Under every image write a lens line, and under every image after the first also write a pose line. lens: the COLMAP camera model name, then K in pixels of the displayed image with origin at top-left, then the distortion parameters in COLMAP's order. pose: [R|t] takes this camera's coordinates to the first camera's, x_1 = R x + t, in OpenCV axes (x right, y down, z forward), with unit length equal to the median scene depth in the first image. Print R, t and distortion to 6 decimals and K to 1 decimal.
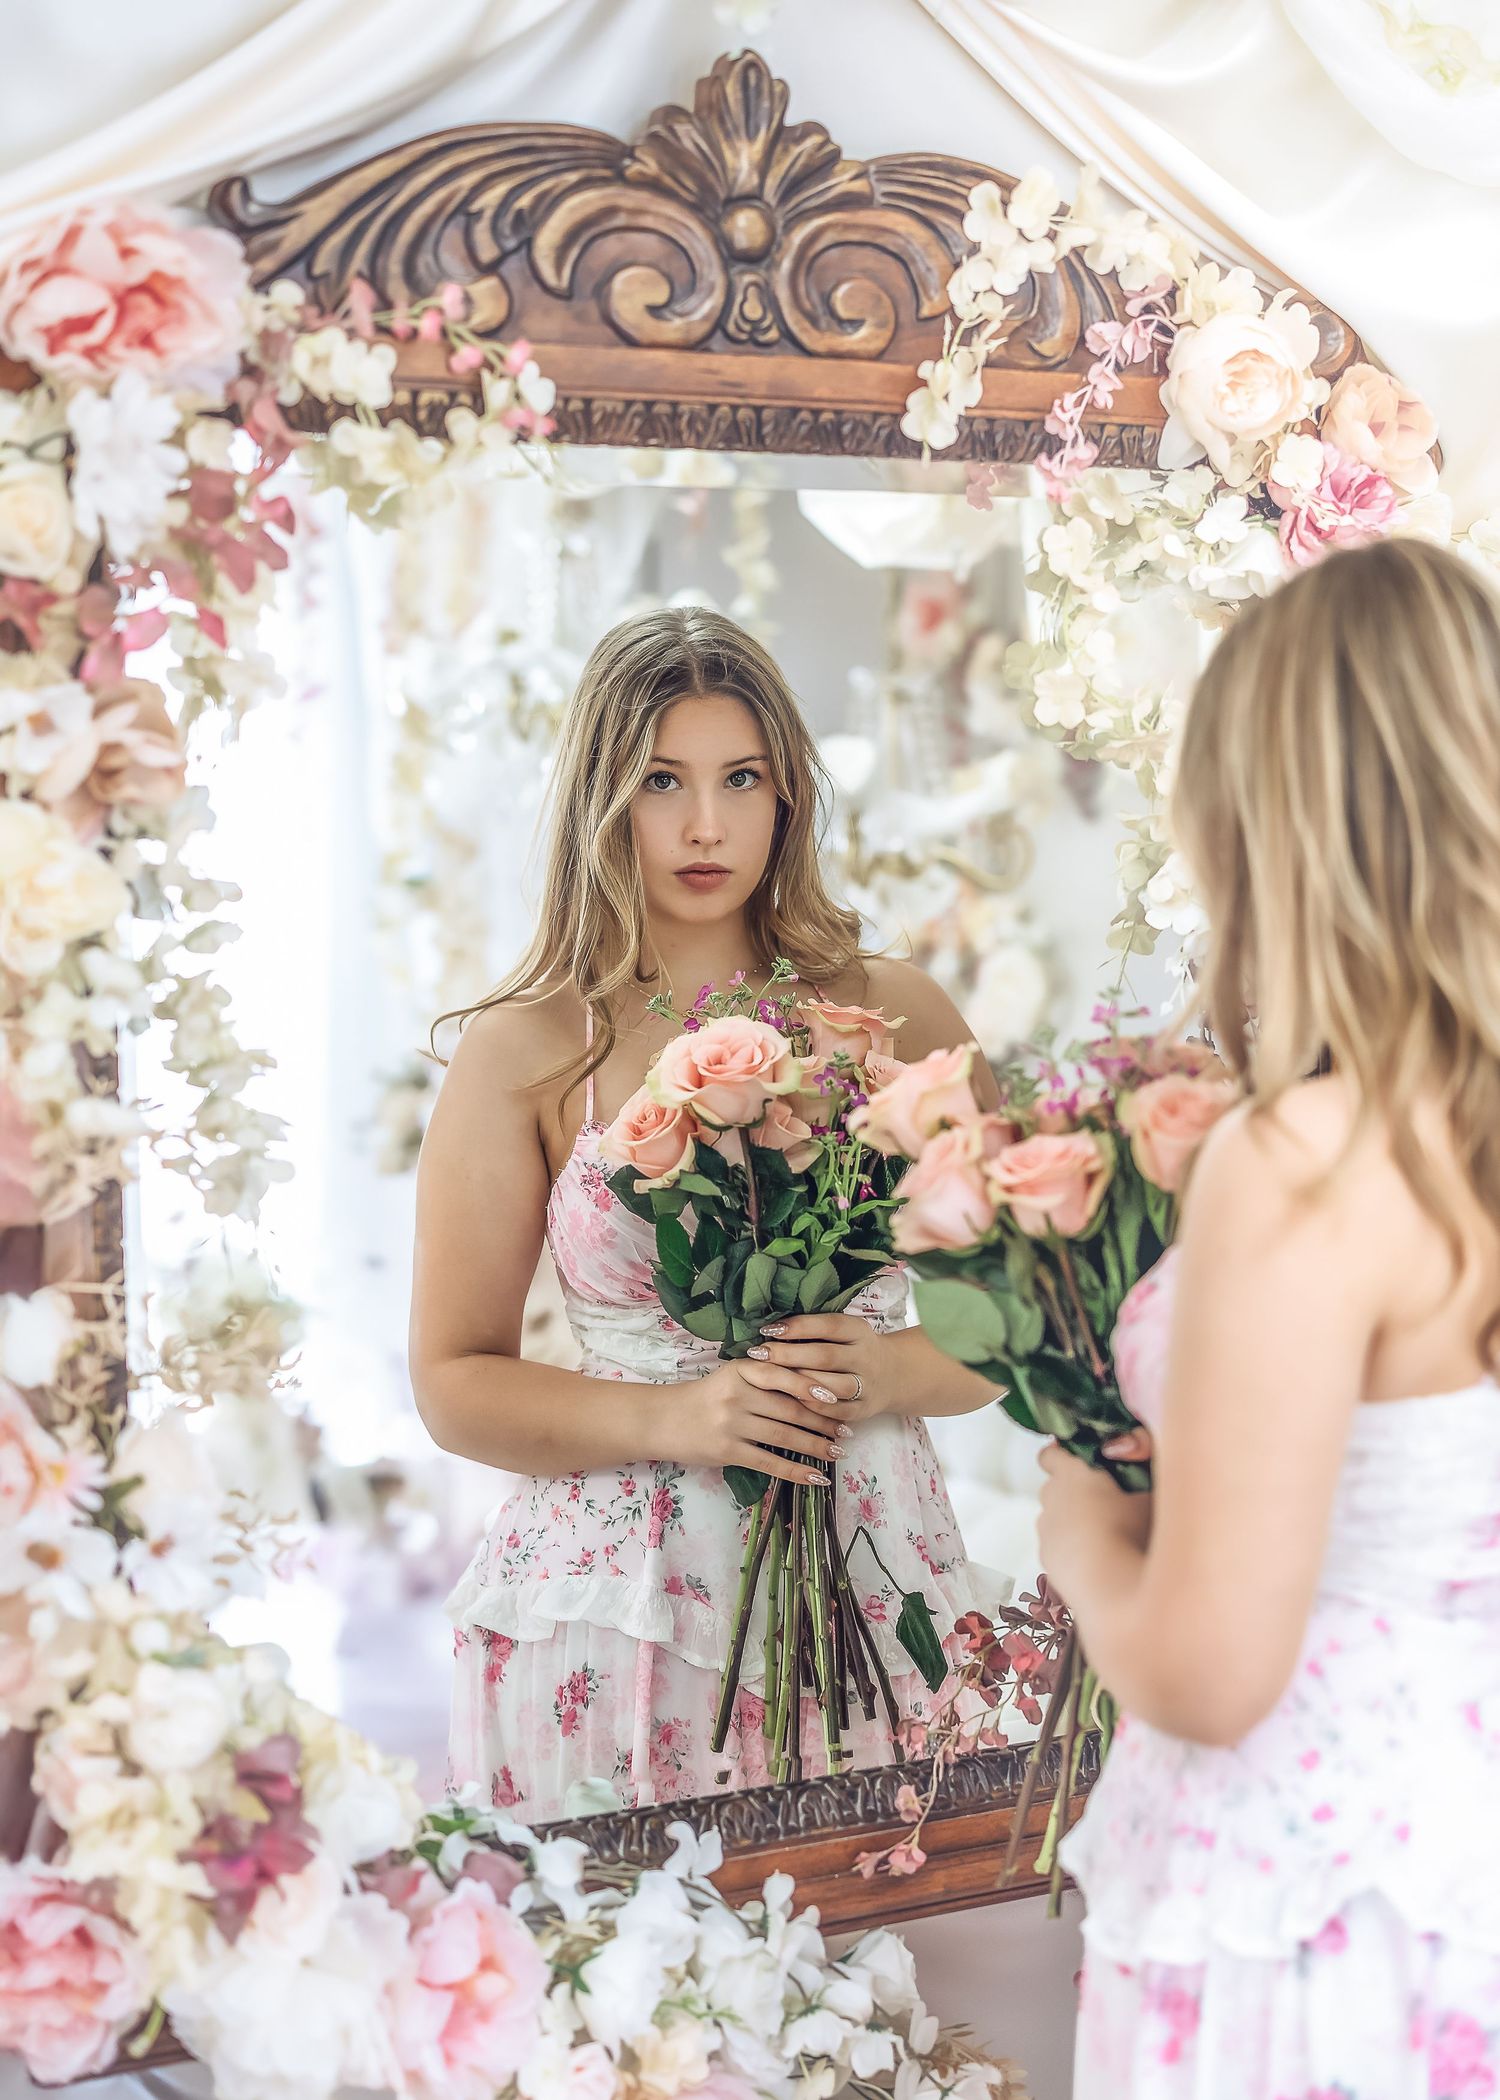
lens RADIAL K [[3347.1, 0, 753.0], [0, 3347.1, 1019.0], [0, 0, 1]] dist [0.019554, 0.037353]
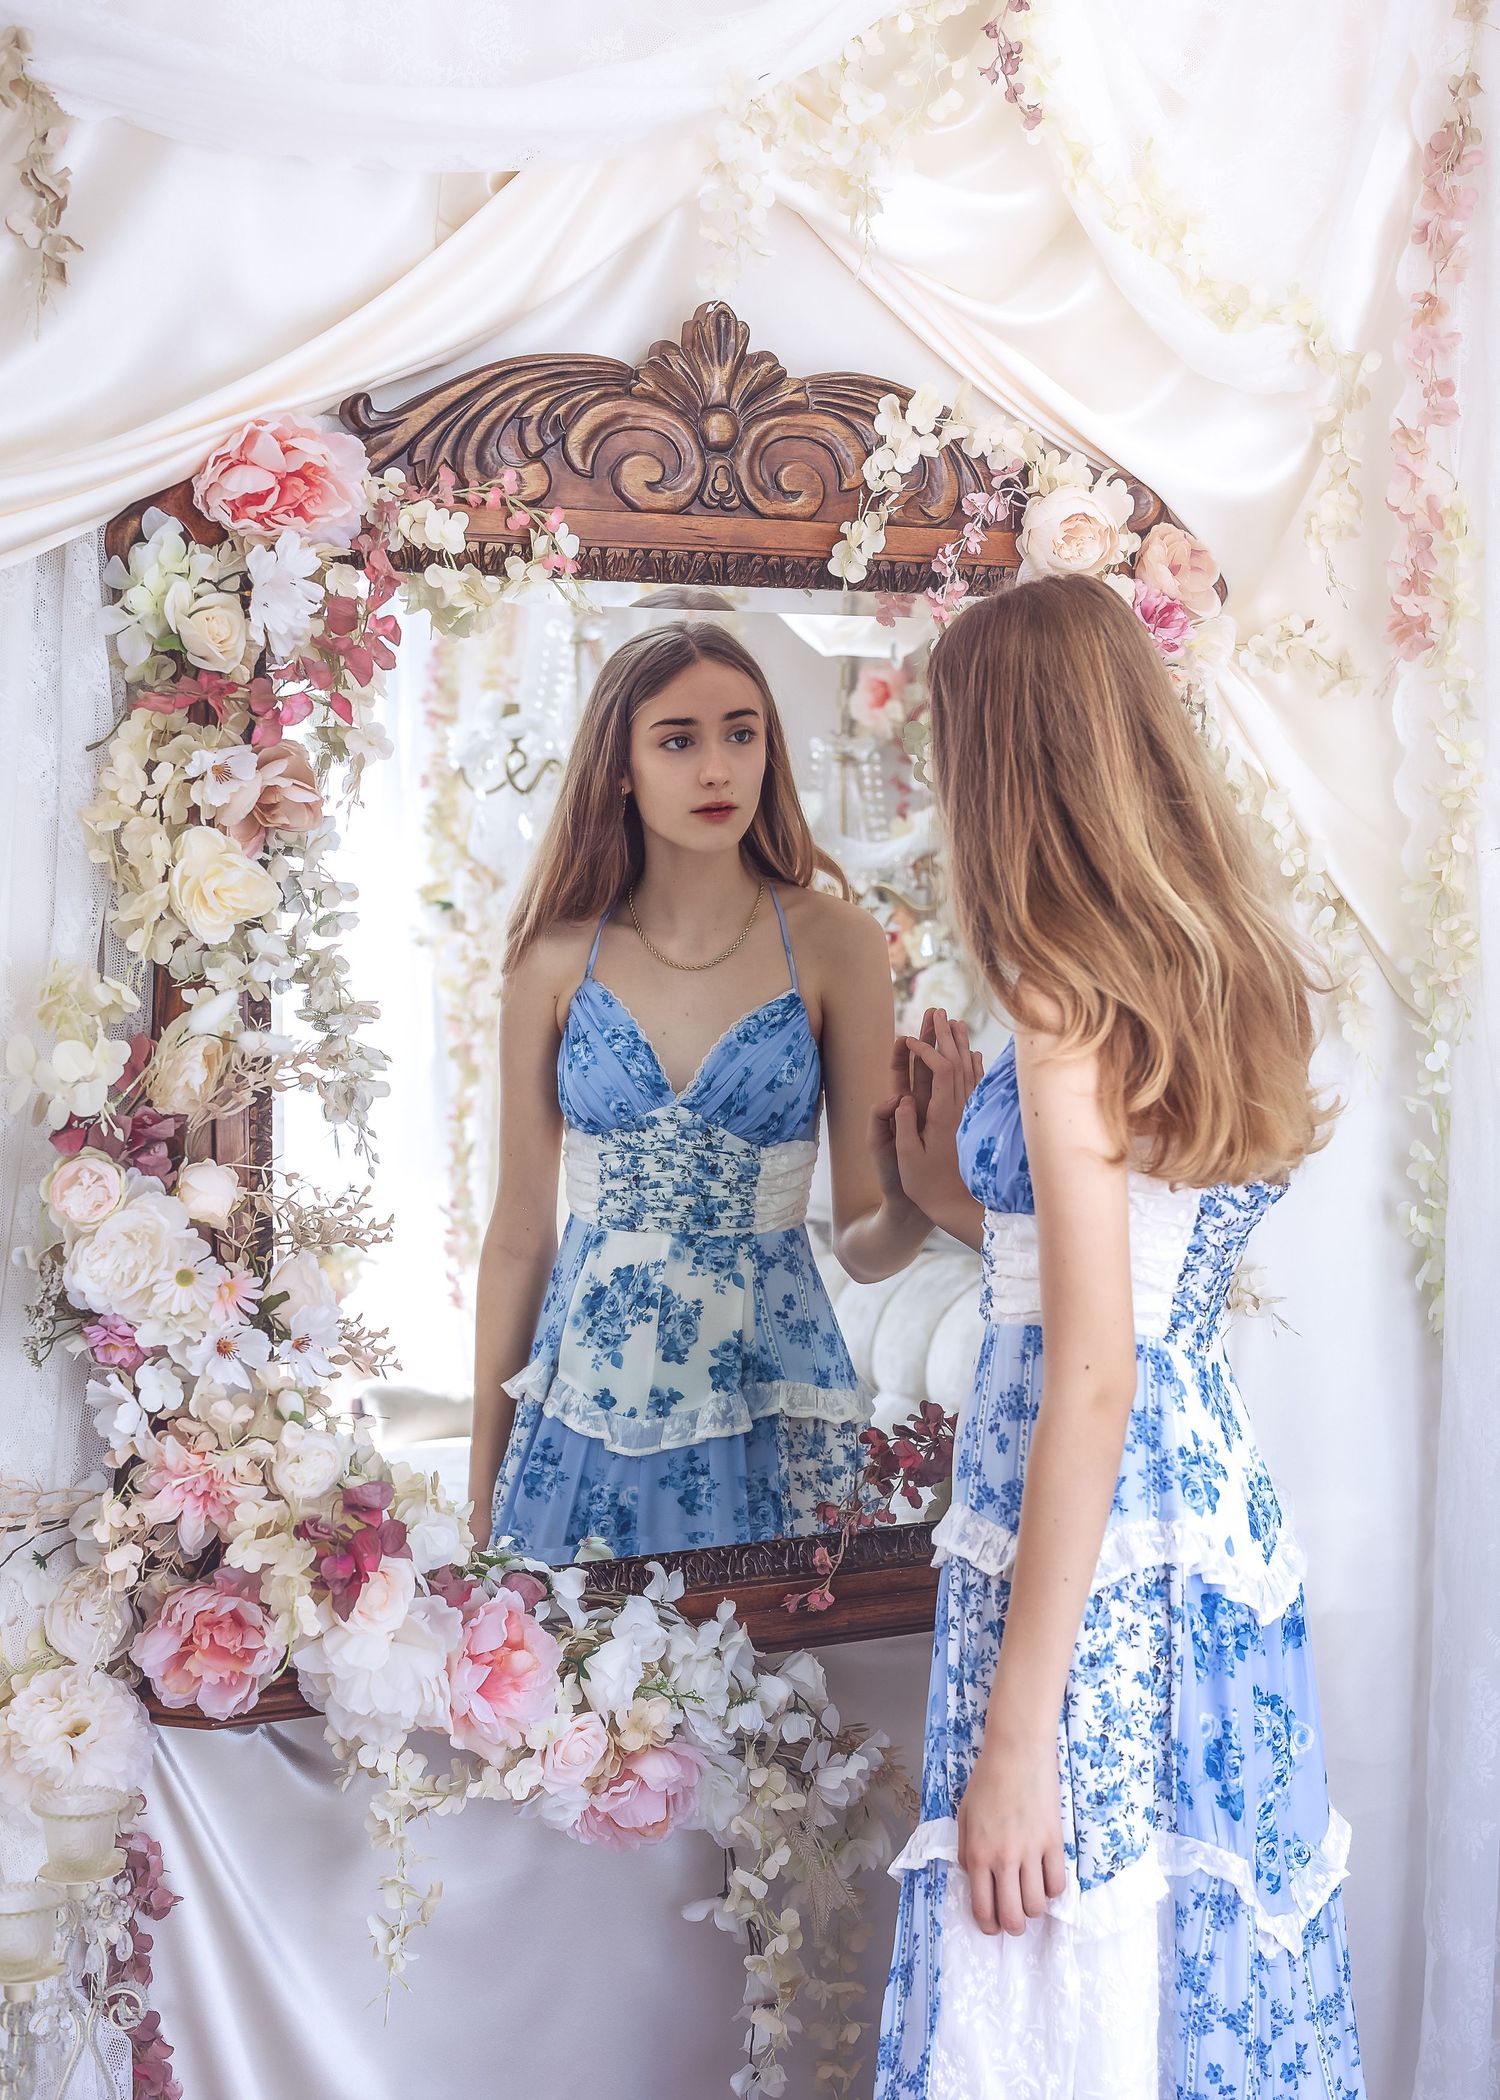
lens RADIAL K [[3131.8, 0, 688.5], [0, 3131.8, 976.7], [0, 0, 1]] dist [0.032126, 0.029599]
pose [[0.999706, 0.011855, -0.021141, 0.016763], [-0.012401, 0.999589, -0.025863, 0.029758], [0.020826, 0.026117, 0.999442, -0.317690]]
